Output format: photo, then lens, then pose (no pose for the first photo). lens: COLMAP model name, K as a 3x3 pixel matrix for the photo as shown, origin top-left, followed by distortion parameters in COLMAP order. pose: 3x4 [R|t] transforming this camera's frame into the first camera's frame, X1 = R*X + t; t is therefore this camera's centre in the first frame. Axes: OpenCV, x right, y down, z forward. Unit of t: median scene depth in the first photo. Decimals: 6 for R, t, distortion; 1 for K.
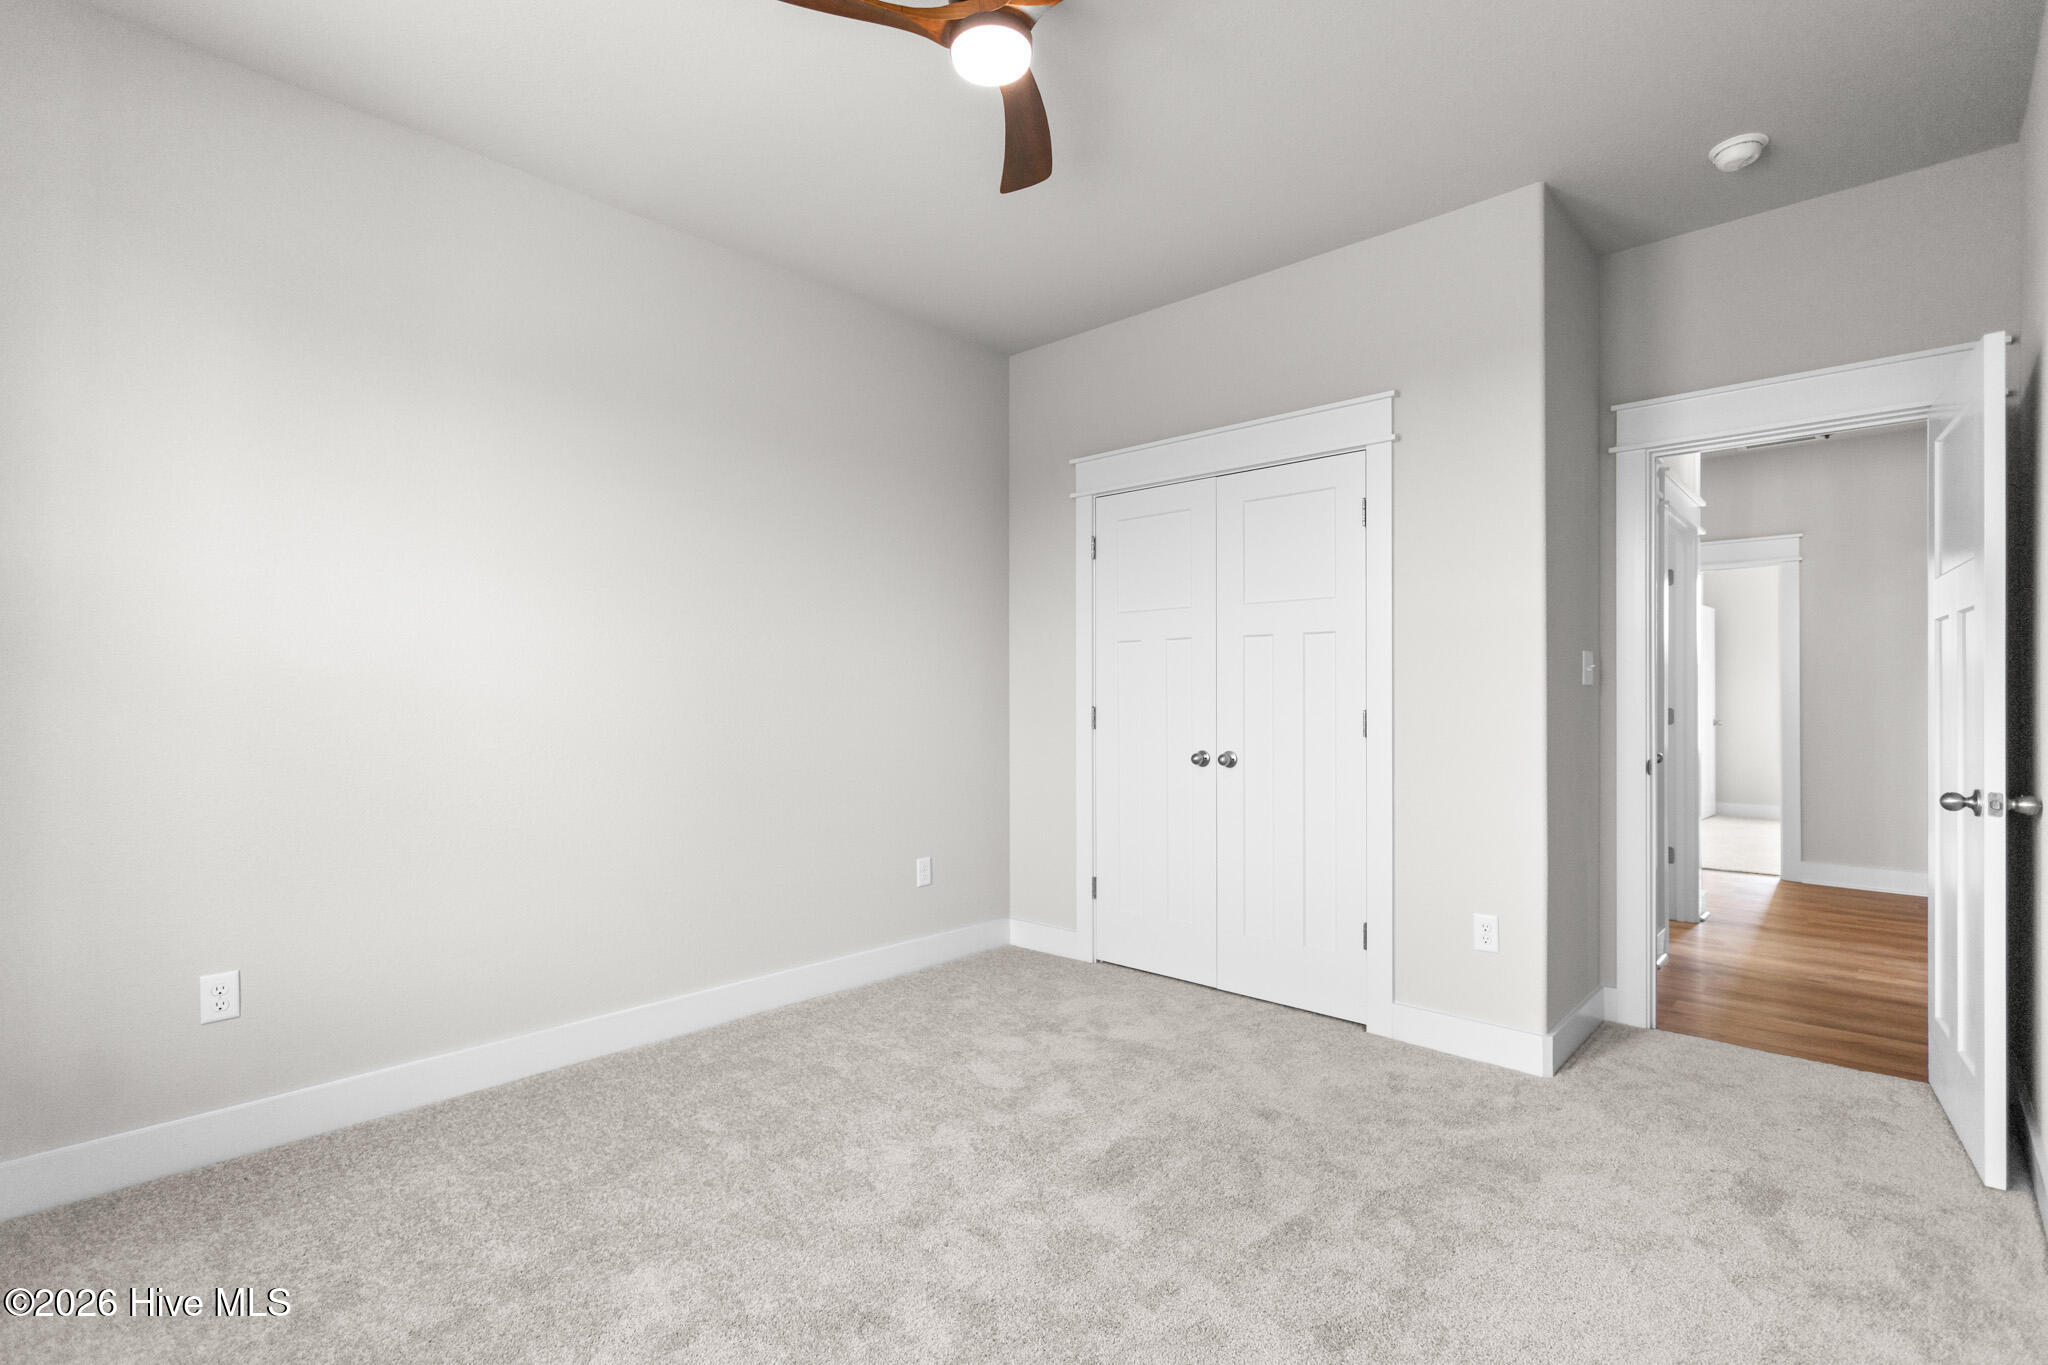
lens RADIAL K [[946.5, 0, 1025.8], [0, 946.5, 694.9], [0, 0, 1]] dist [0.001190, 0.000272]
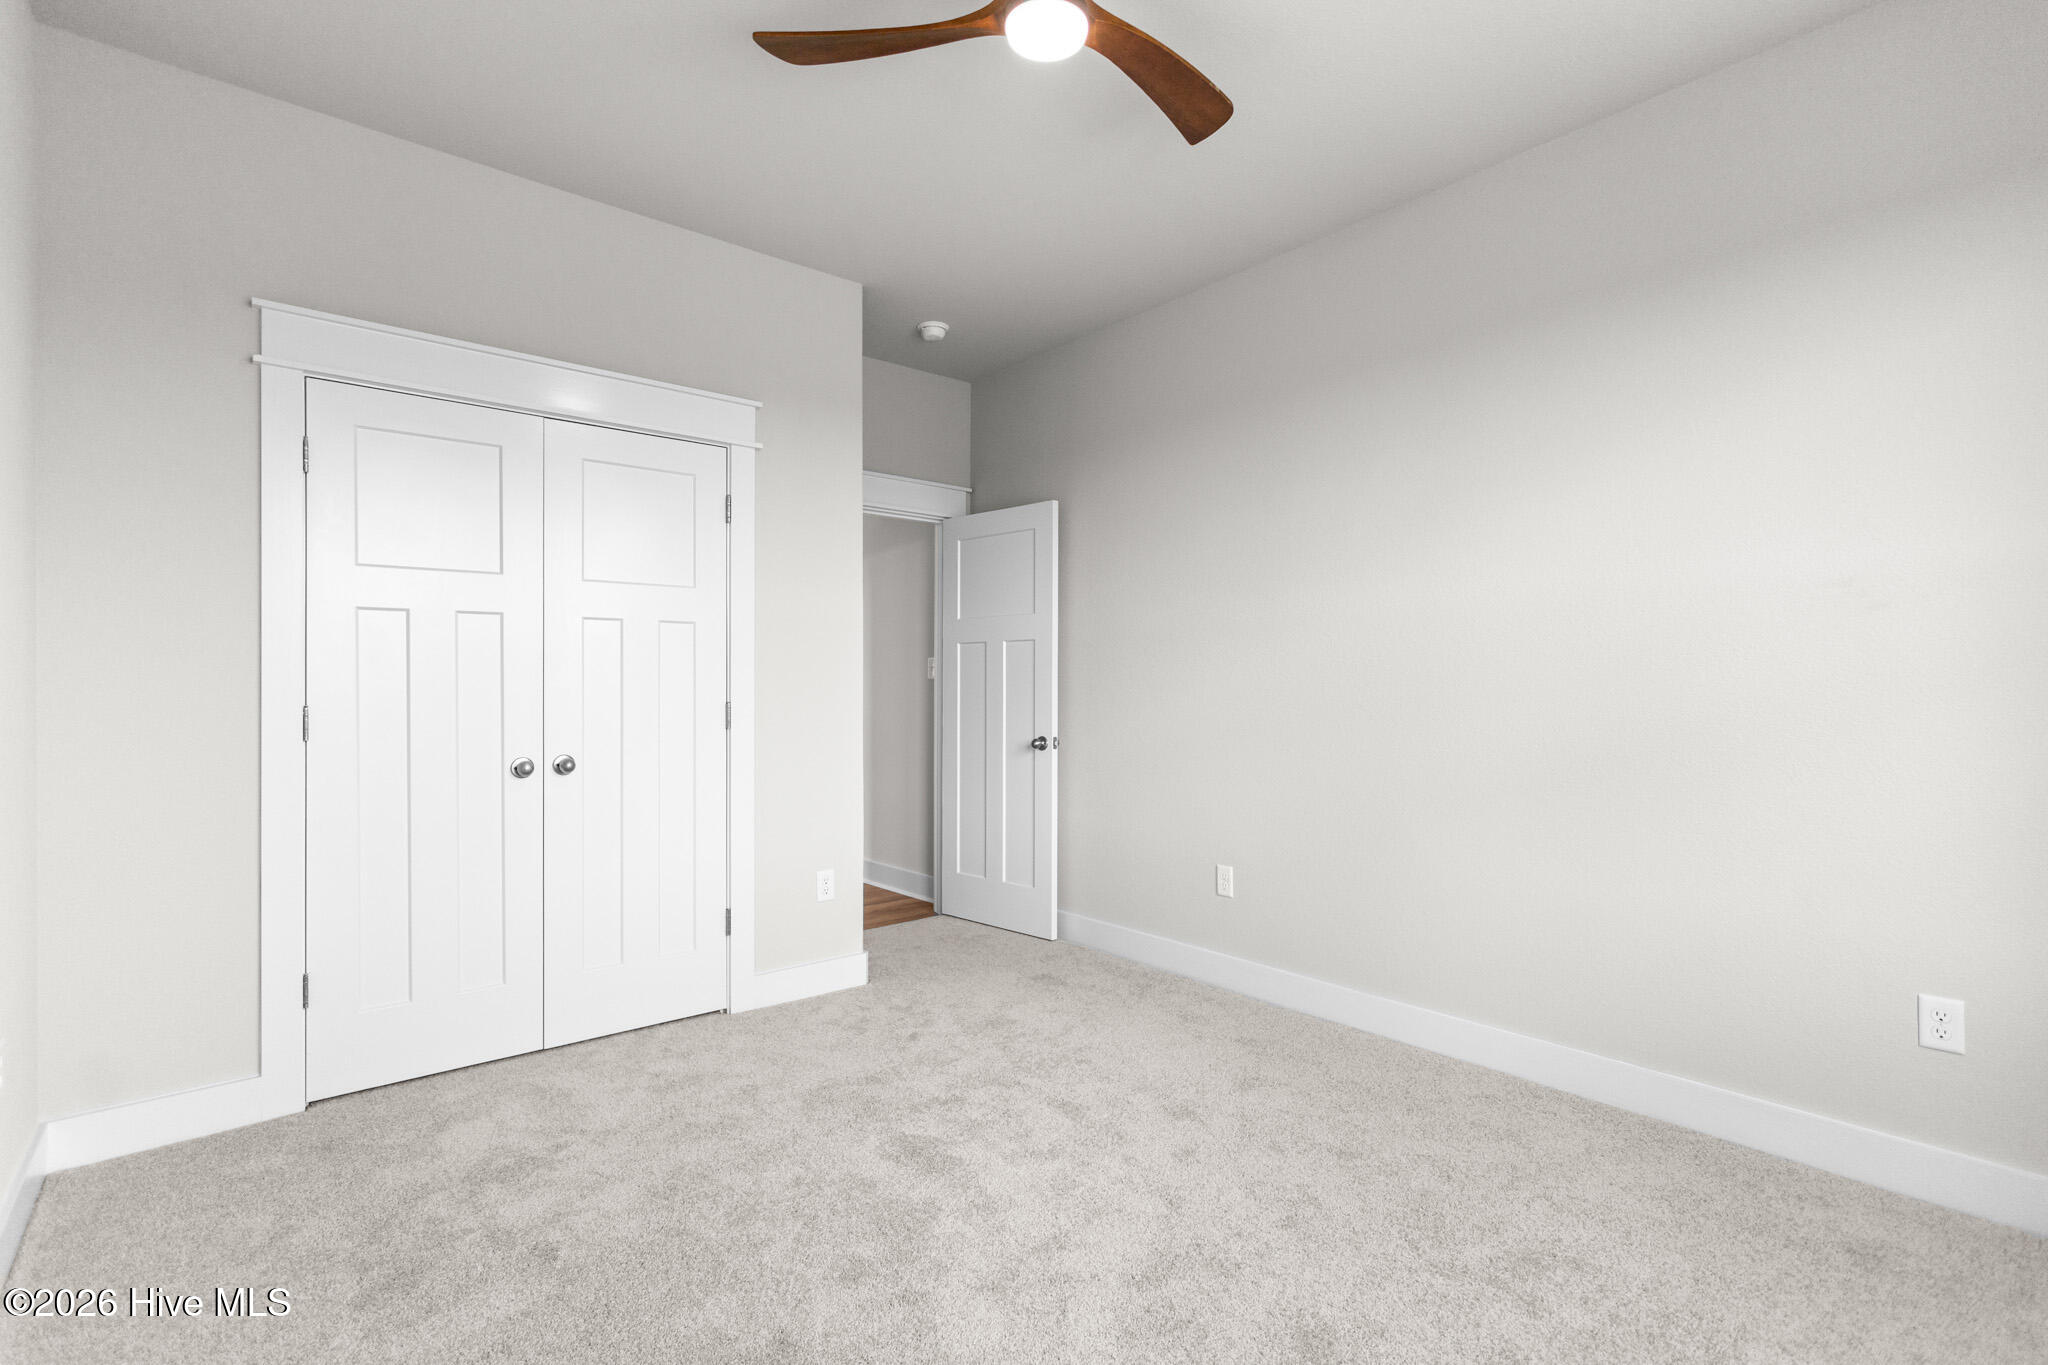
lens RADIAL K [[946.5, 0, 1025.8], [0, 946.5, 694.9], [0, 0, 1]] dist [0.001190, 0.000272]
pose [[0.124897, -0.011632, 0.992102, -0.623157], [-0.002099, 0.999926, 0.011988, -0.005327], [-0.992167, -0.003580, 0.124863, 0.555254]]
